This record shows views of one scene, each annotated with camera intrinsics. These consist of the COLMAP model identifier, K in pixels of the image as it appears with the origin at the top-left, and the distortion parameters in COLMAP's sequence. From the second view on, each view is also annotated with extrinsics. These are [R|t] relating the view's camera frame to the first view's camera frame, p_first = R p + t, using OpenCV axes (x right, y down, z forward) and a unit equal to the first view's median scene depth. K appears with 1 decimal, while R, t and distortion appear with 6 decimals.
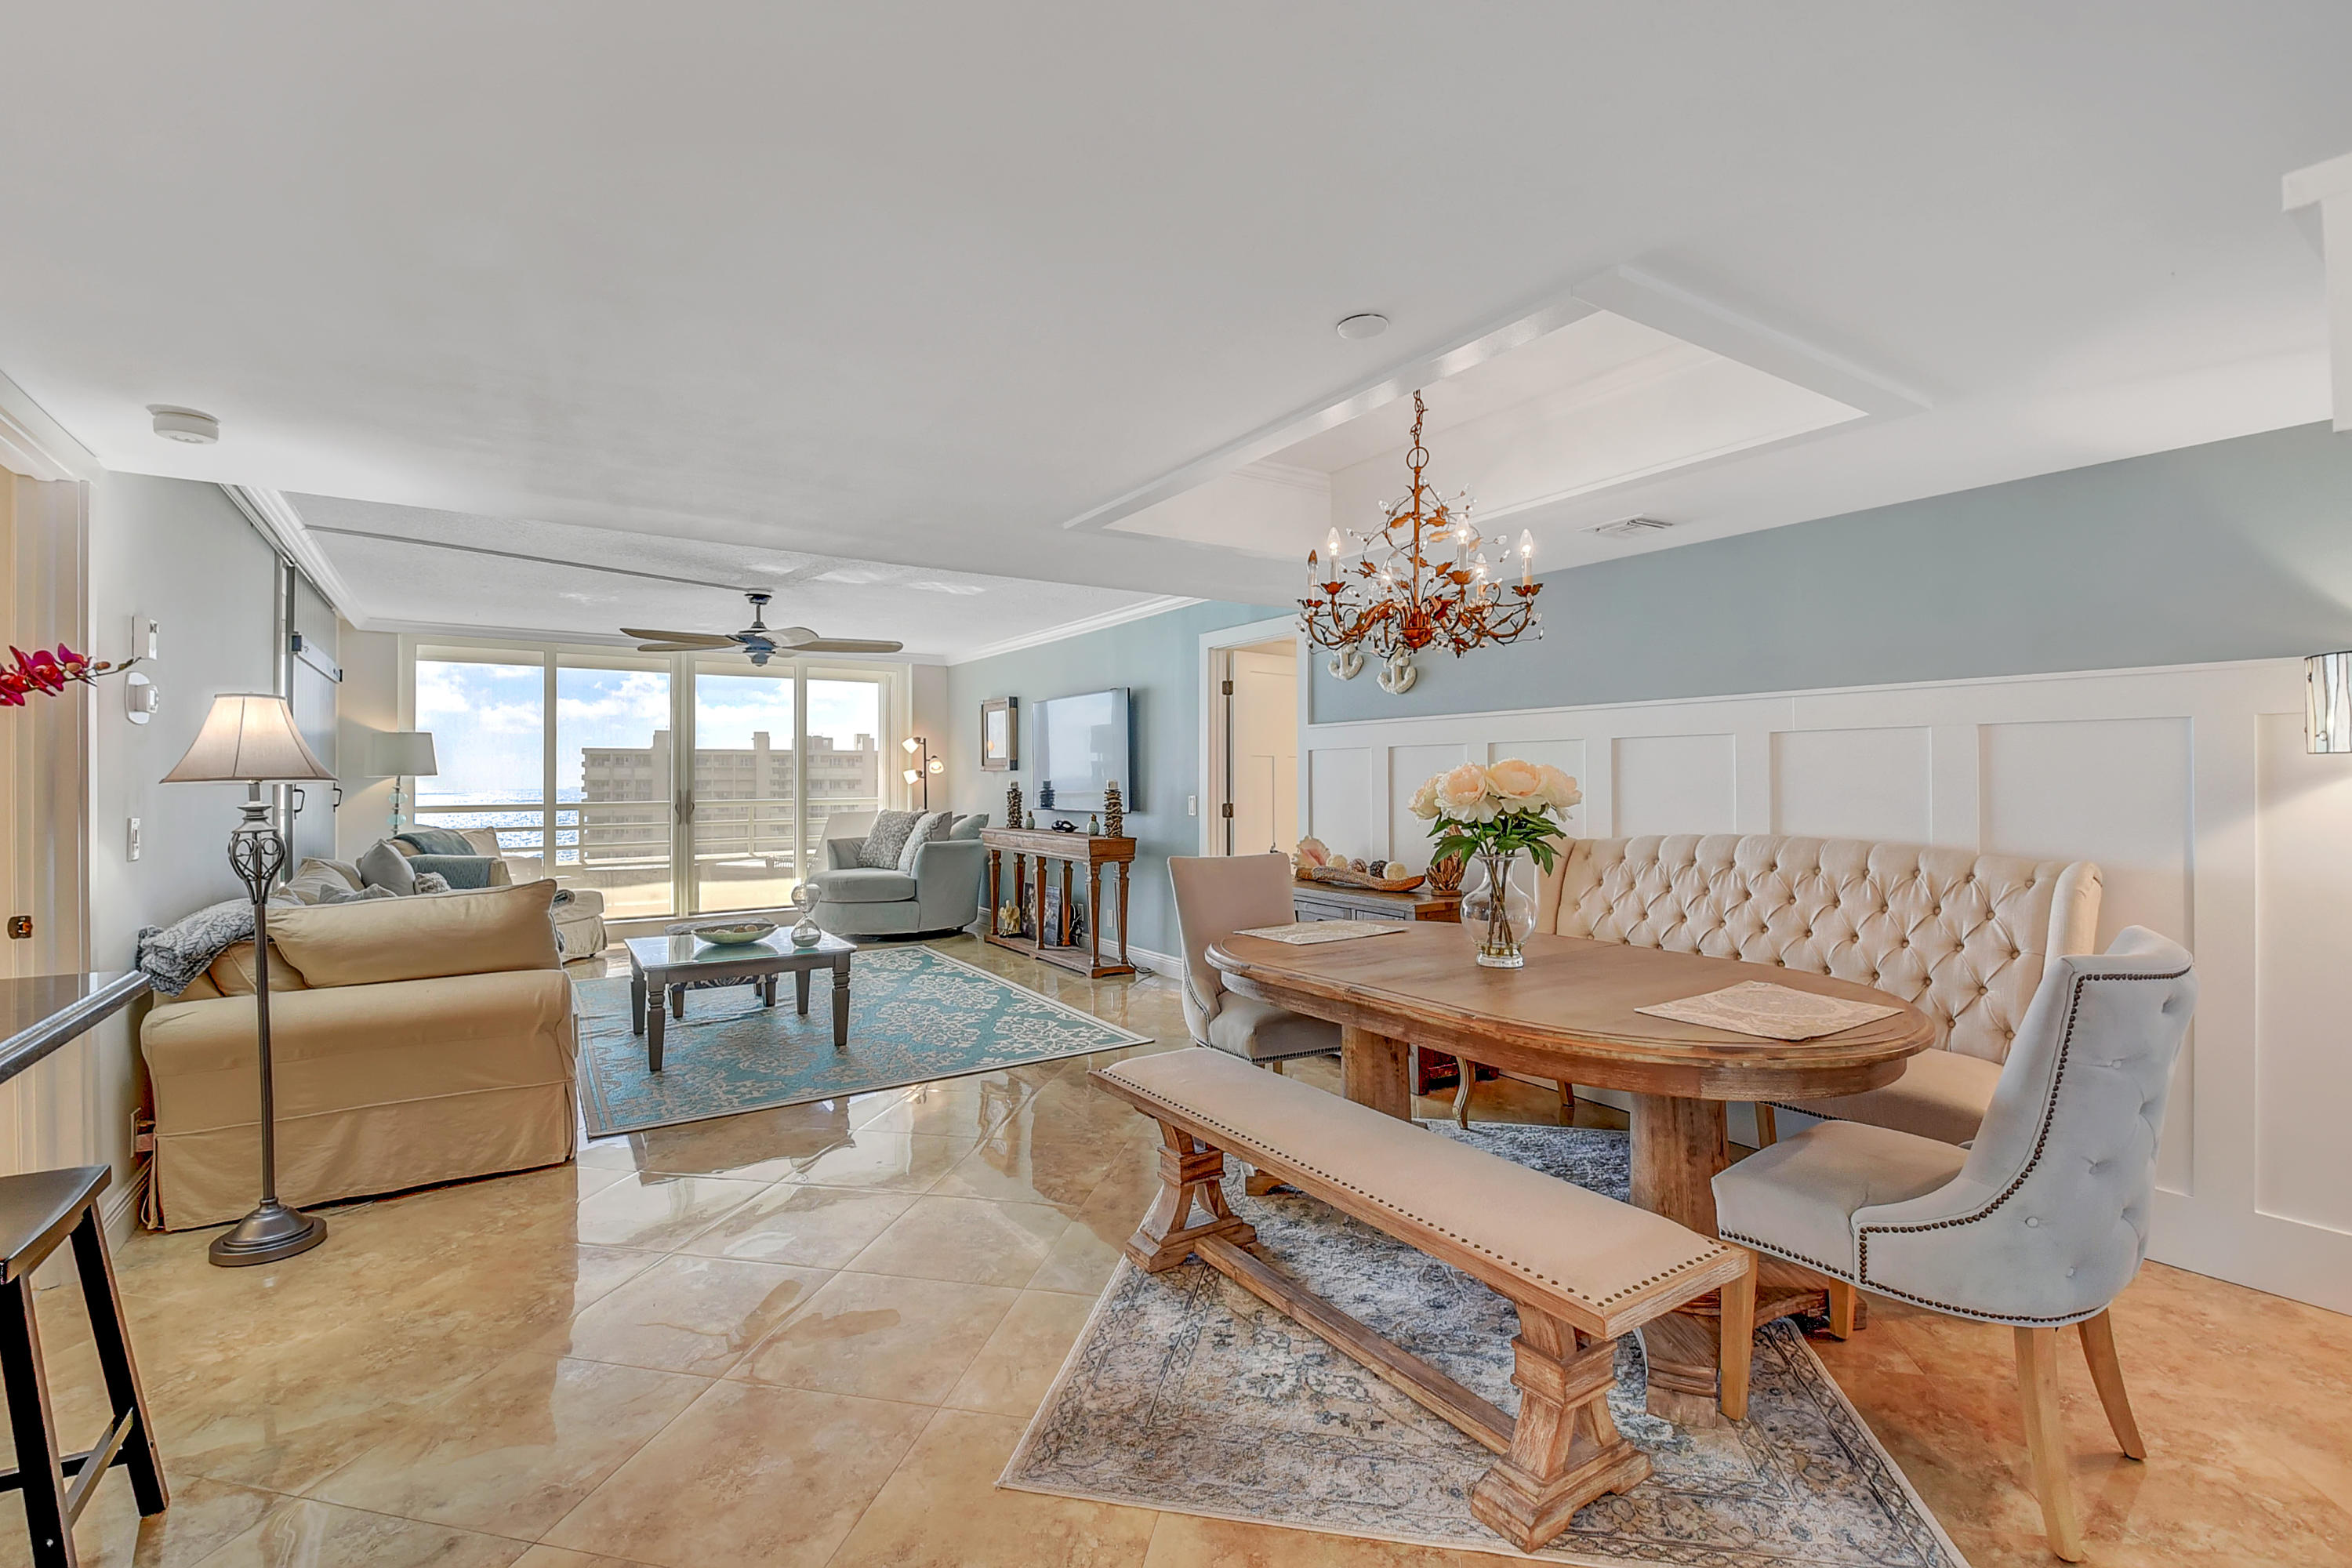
lens RADIAL K [[1053.8, 0, 1168.9], [0, 1053.8, 784.9], [0, 0, 1]] dist [0.038446, -0.031930]
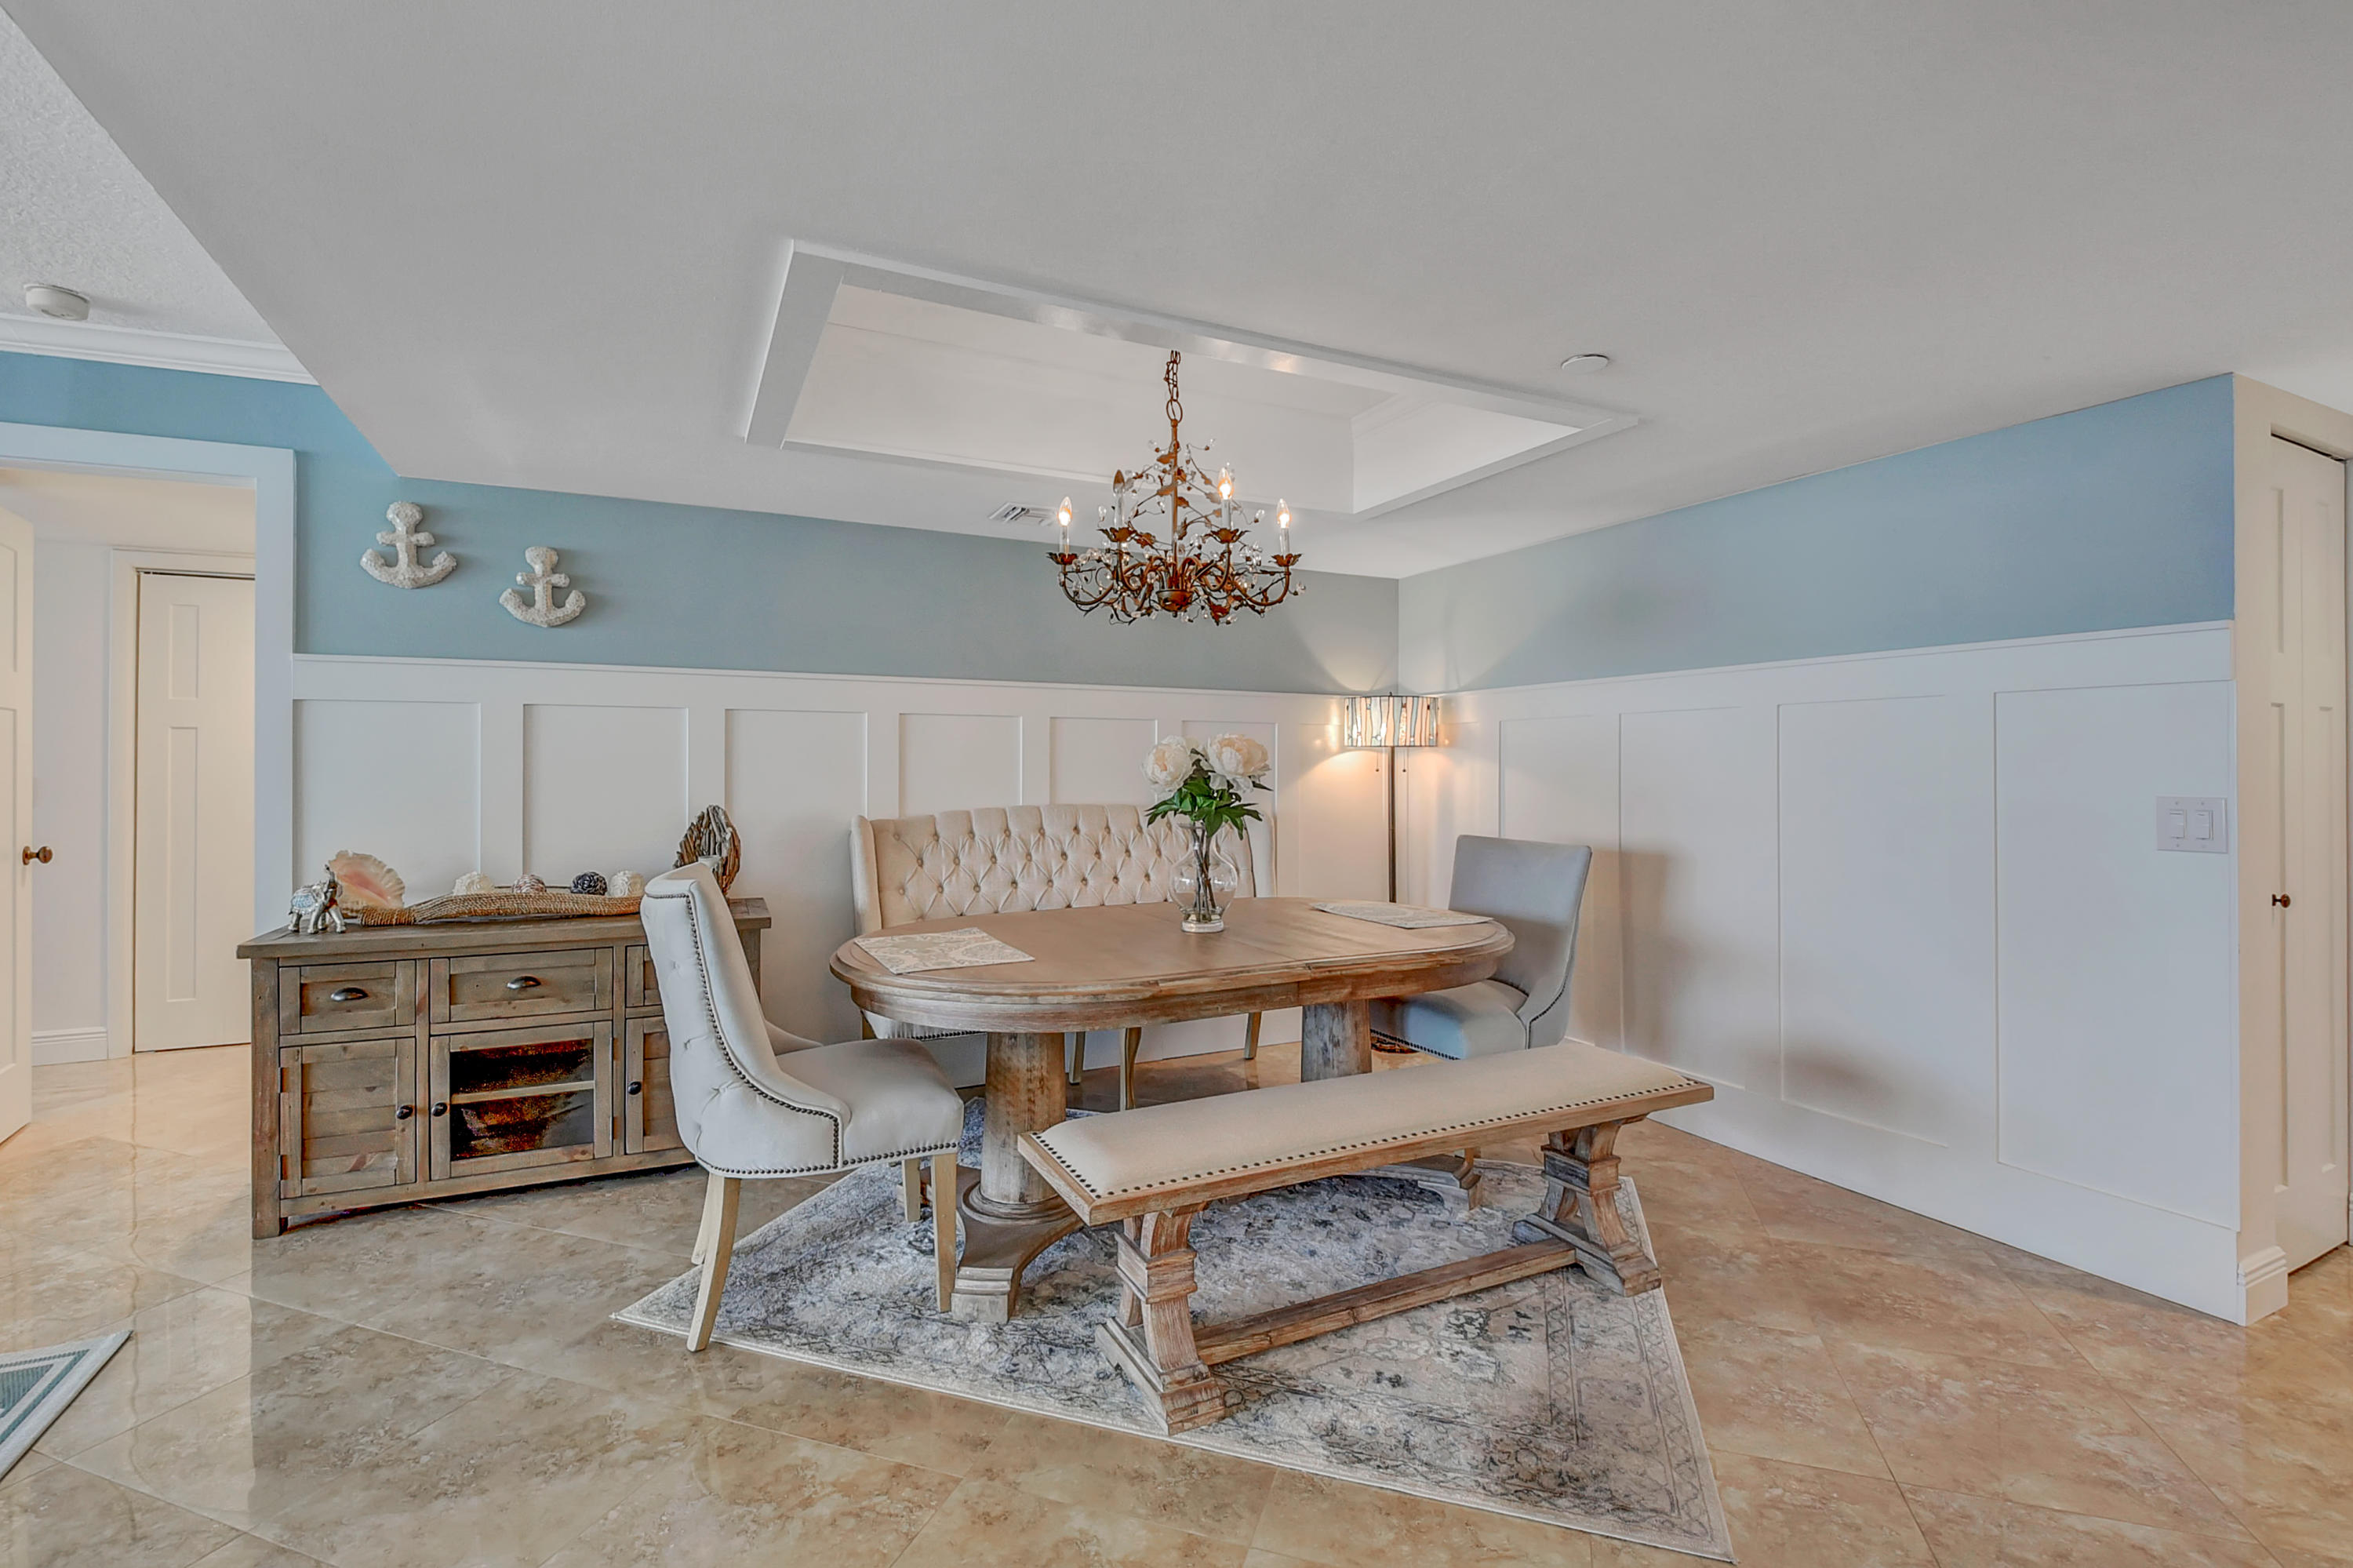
lens RADIAL K [[1050.1, 0, 1173.3], [0, 1050.1, 769.9], [0, 0, 1]] dist [0.038531, -0.031561]
pose [[0.120480, 0.002744, 0.992712, -0.646737], [0.001714, 0.999994, -0.002972, 0.014022], [-0.992714, 0.002060, 0.120474, 0.816783]]
